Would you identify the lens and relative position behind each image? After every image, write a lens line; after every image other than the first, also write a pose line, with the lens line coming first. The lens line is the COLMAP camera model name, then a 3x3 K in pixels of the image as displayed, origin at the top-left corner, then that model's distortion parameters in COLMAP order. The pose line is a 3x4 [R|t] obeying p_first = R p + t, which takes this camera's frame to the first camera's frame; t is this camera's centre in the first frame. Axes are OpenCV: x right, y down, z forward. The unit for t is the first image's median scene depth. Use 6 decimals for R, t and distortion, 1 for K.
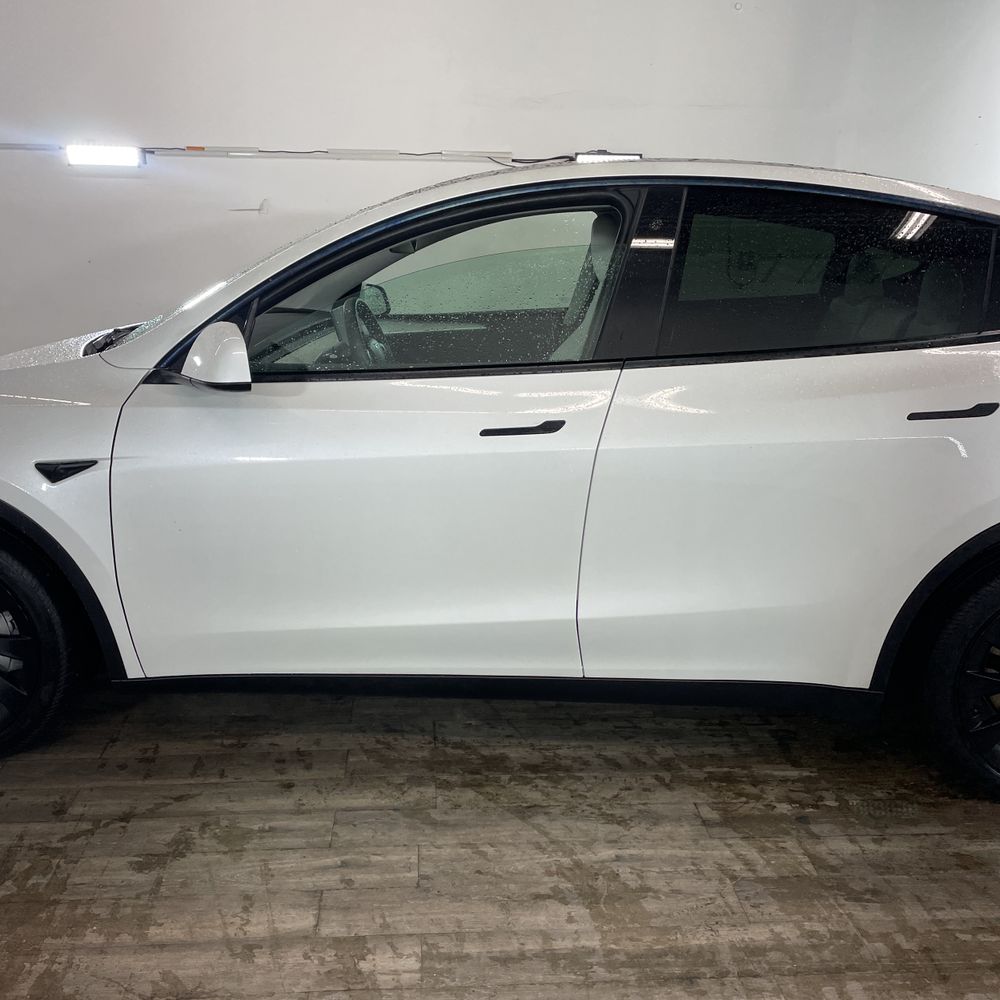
lens RADIAL K [[1014.8, 0, 489.1], [0, 1014.8, 504.0], [0, 0, 1]] dist [0.090099, -0.134691]
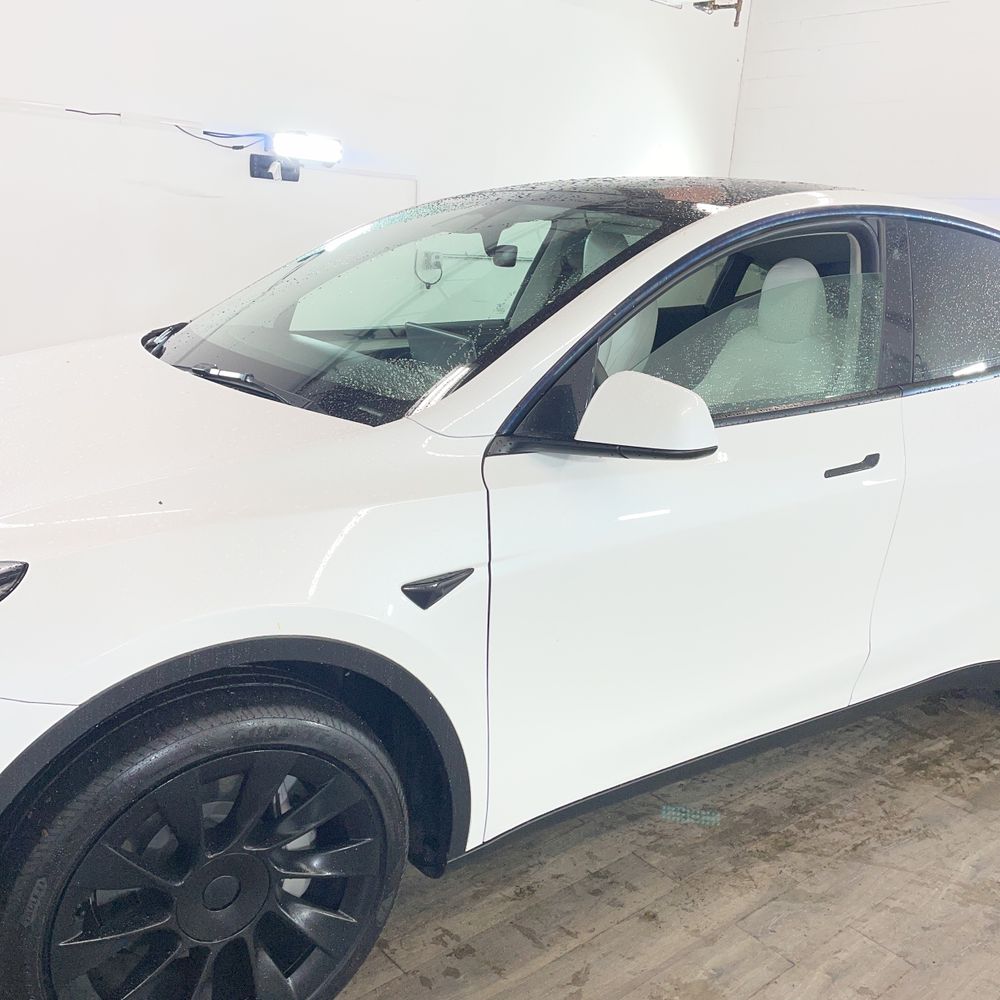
lens RADIAL K [[1014.8, 0, 489.1], [0, 1014.8, 504.0], [0, 0, 1]] dist [0.090099, -0.134691]
pose [[0.798359, -0.121759, 0.589744, -0.807001], [0.107467, 0.992432, 0.059416, -0.131264], [-0.592515, 0.015943, 0.805401, 0.424646]]
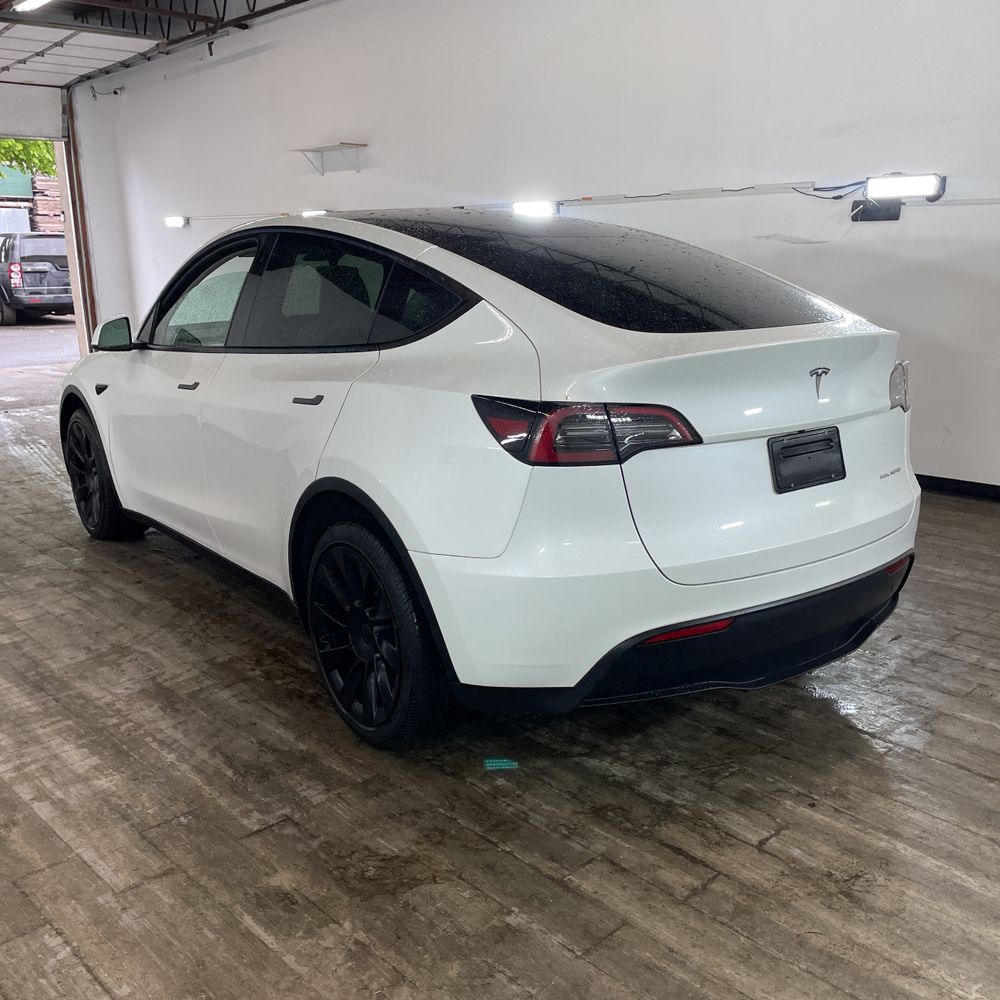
lens RADIAL K [[1014.8, 0, 489.1], [0, 1014.8, 504.0], [0, 0, 1]] dist [0.090099, -0.134691]
pose [[0.631042, 0.166325, -0.757709, 1.557235], [-0.190664, 0.980037, 0.056338, -0.068445], [0.751953, 0.108916, 0.650157, 0.330254]]
